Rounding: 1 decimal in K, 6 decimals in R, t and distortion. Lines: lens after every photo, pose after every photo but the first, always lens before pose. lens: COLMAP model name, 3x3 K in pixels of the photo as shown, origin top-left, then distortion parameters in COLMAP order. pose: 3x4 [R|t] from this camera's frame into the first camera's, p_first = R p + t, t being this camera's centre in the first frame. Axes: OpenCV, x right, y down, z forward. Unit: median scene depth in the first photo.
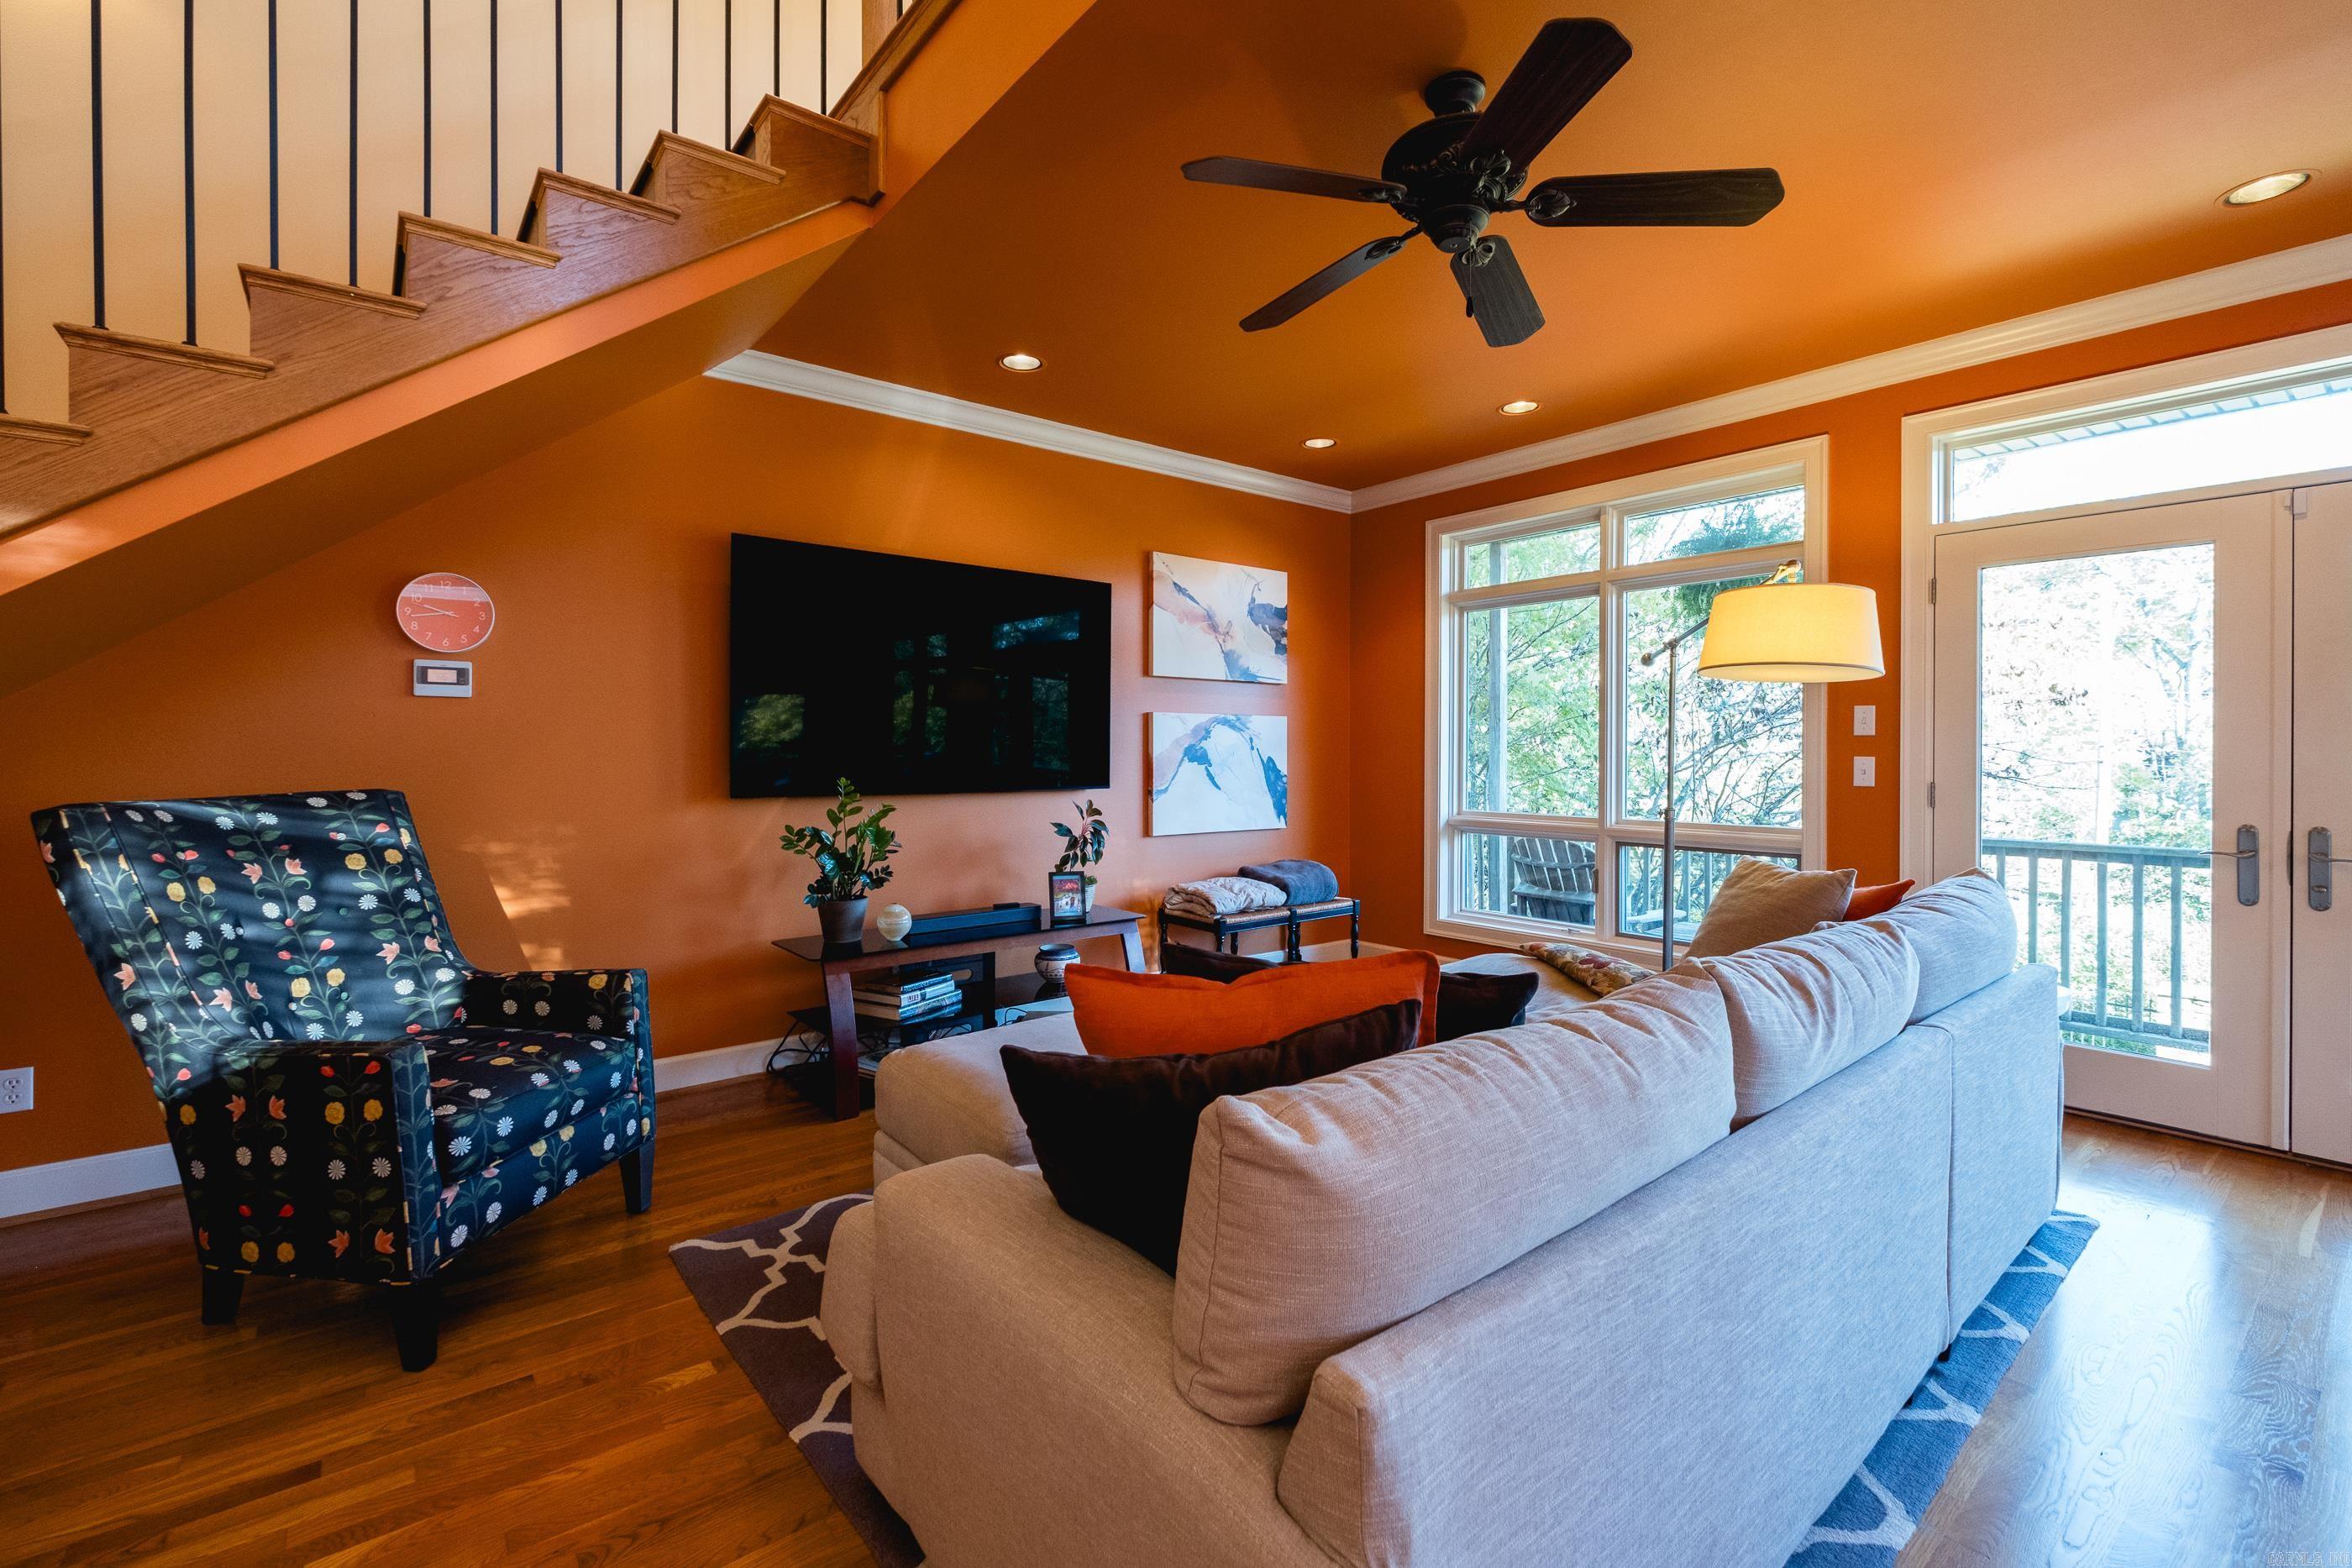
lens RADIAL K [[1017.4, 0, 1181.3], [0, 1017.4, 761.0], [0, 0, 1]] dist [-0.001321, 0.000005]
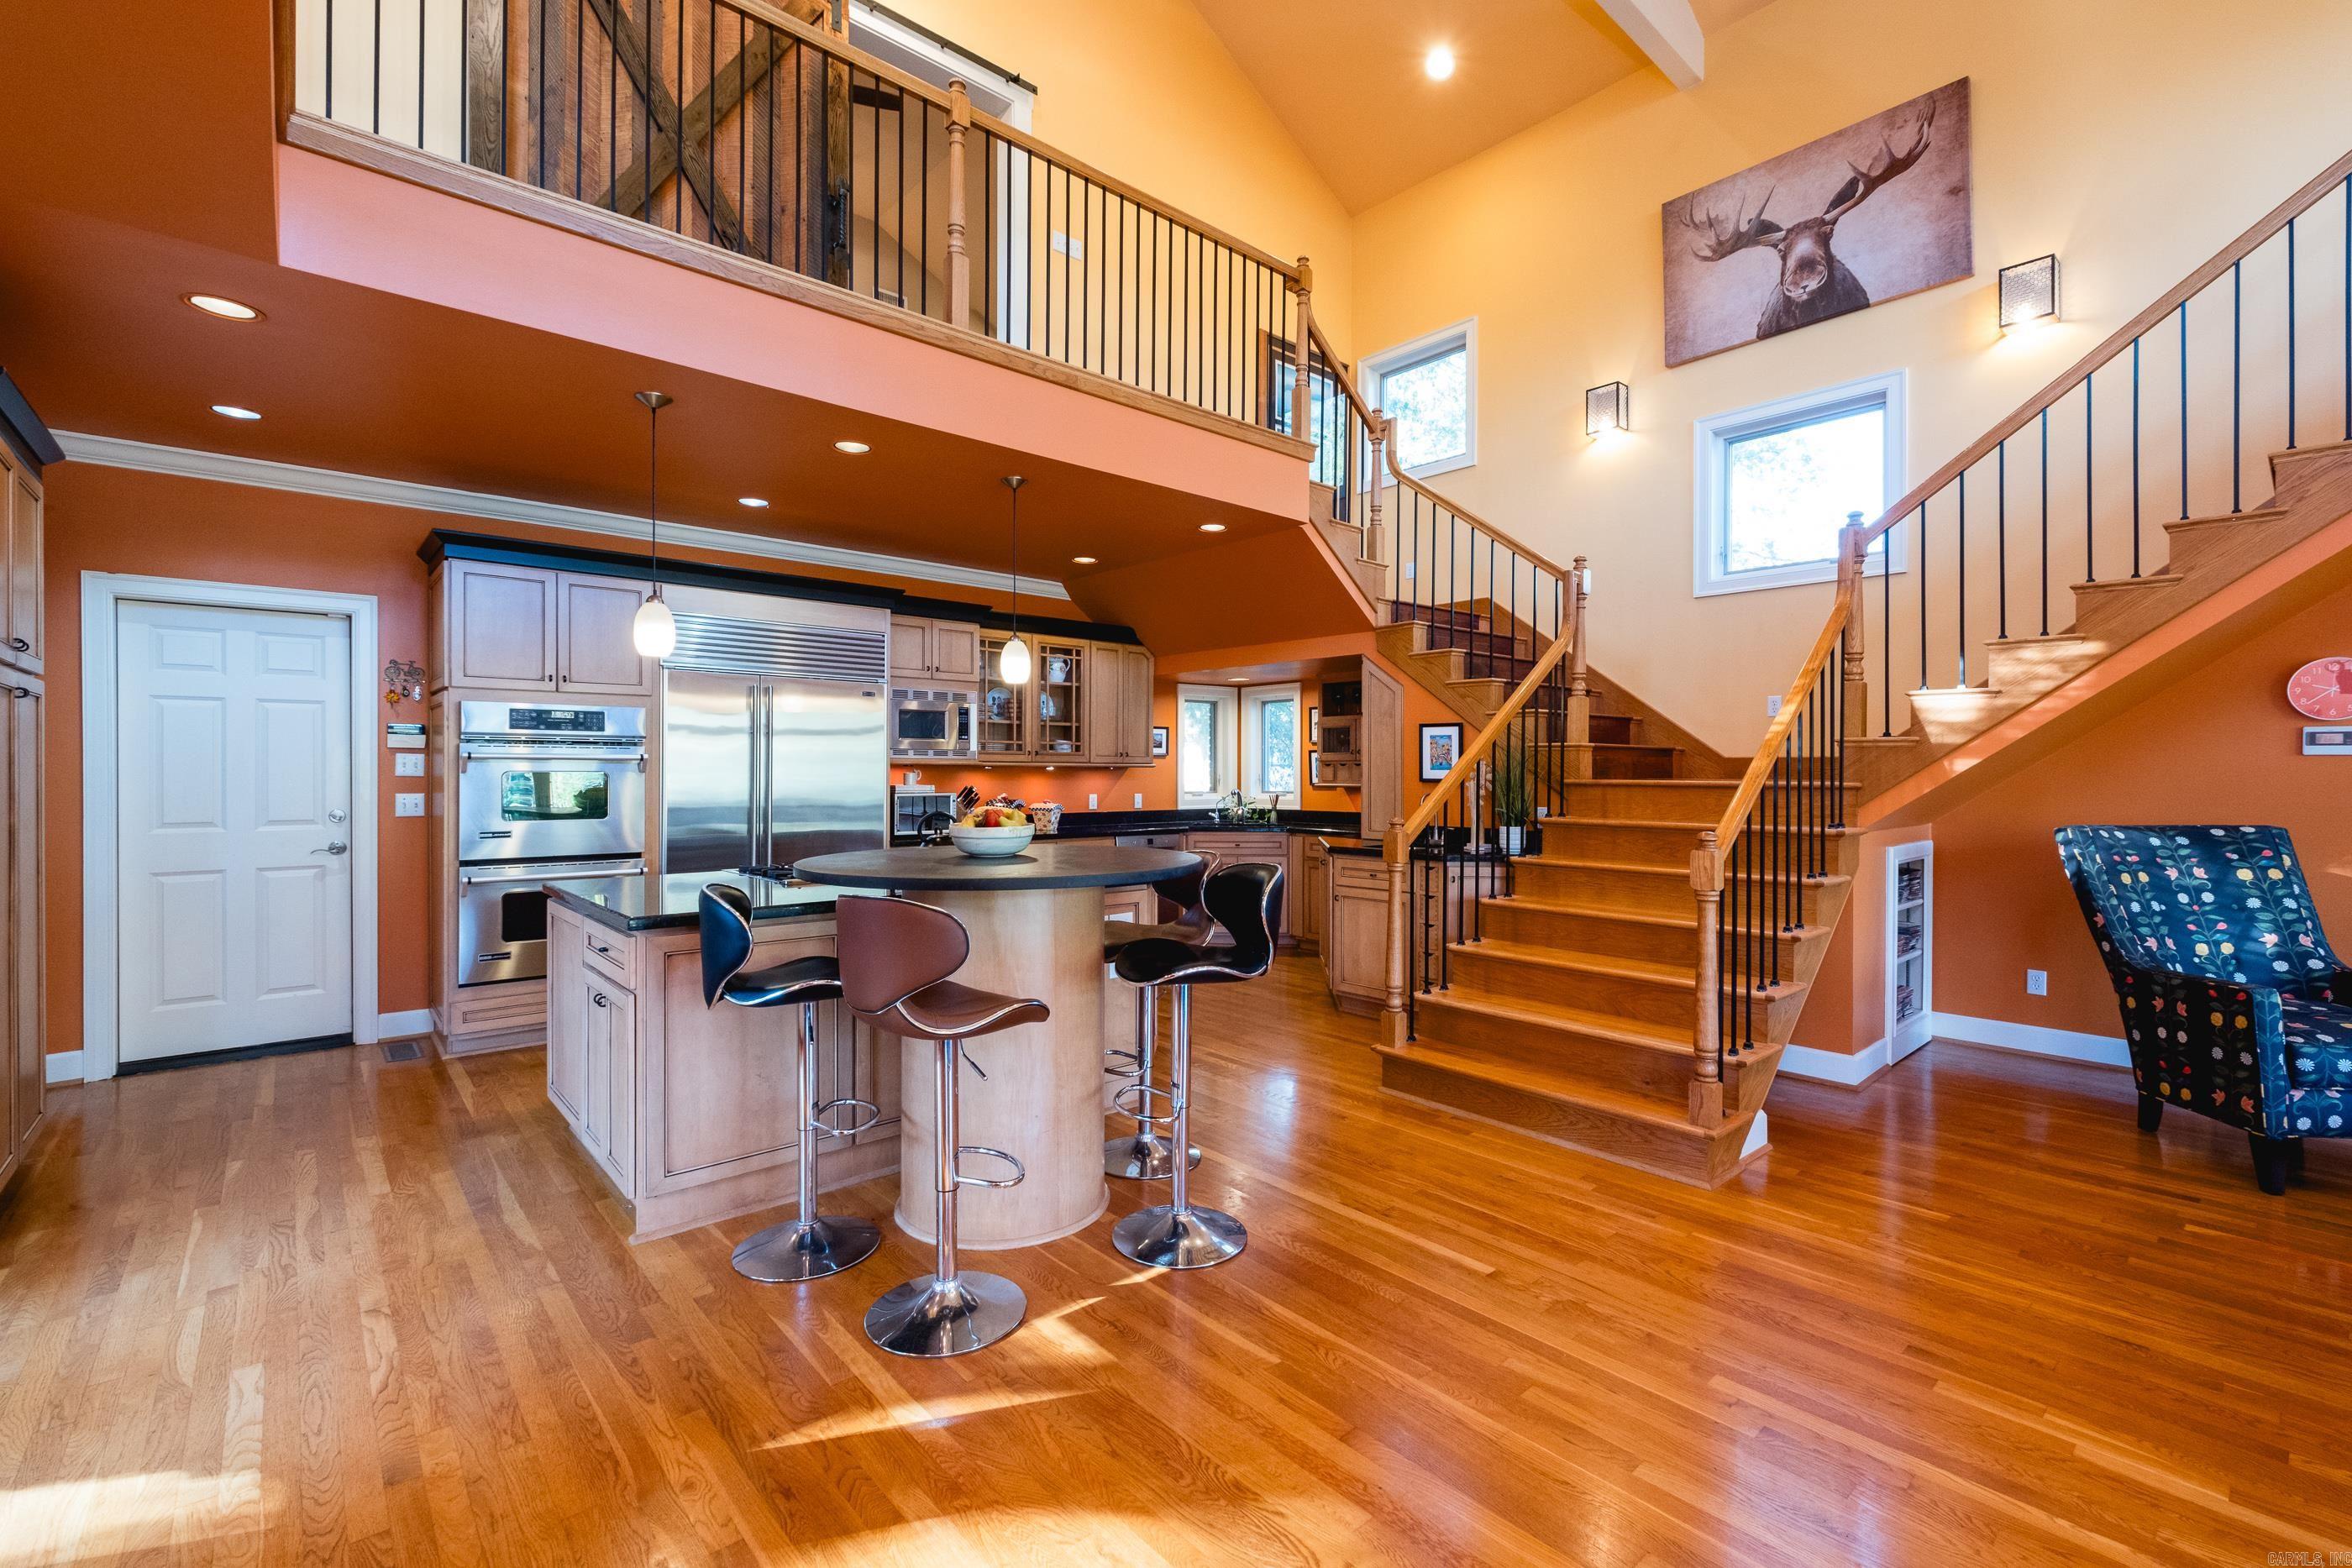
lens RADIAL K [[1018.1, 0, 1187.0], [0, 1018.1, 771.6], [0, 0, 1]] dist [-0.001283, -0.000523]
pose [[0.045981, 0.000295, -0.998942, 0.480254], [-0.010834, 0.999941, -0.000204, -0.026793], [0.998884, 0.010832, 0.045982, -0.489252]]
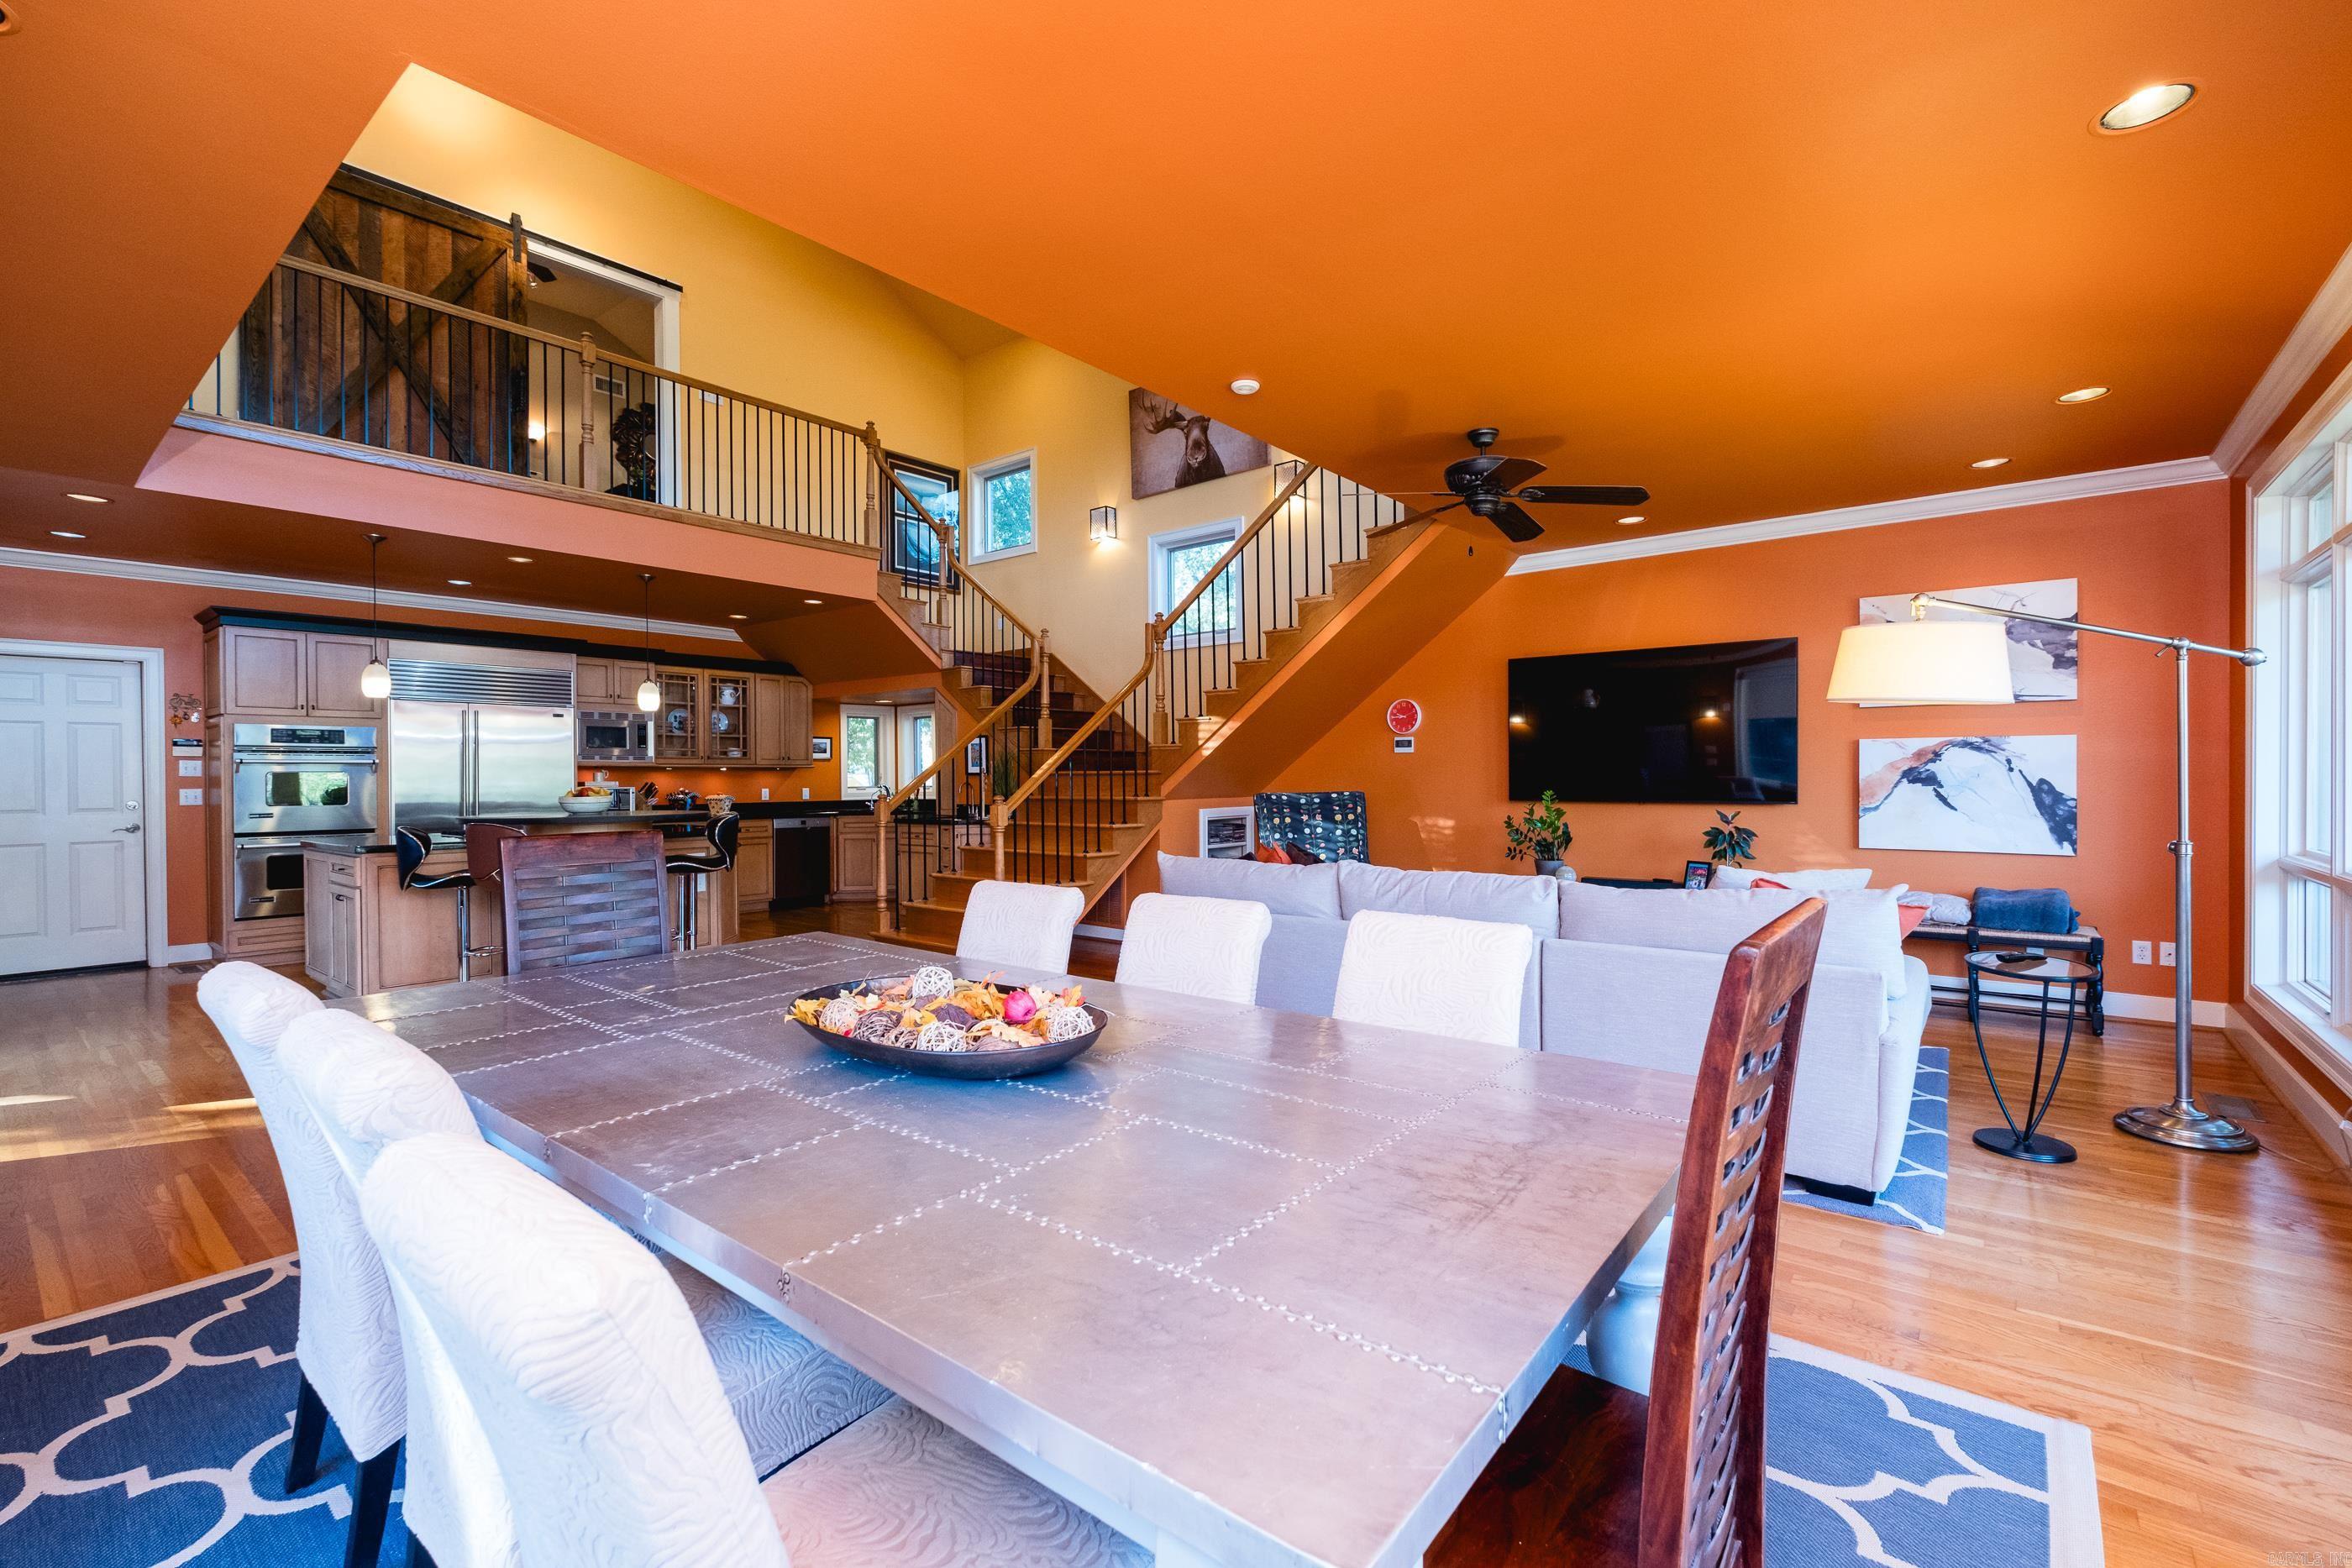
lens RADIAL K [[1020.6, 0, 1192.4], [0, 1020.6, 778.9], [0, 0, 1]] dist [0.014969, -0.013636]
pose [[0.207475, 0.001832, -0.978239, 1.468781], [-0.000984, 0.999998, 0.001664, -0.007918], [0.978240, 0.000617, 0.207477, 0.044697]]
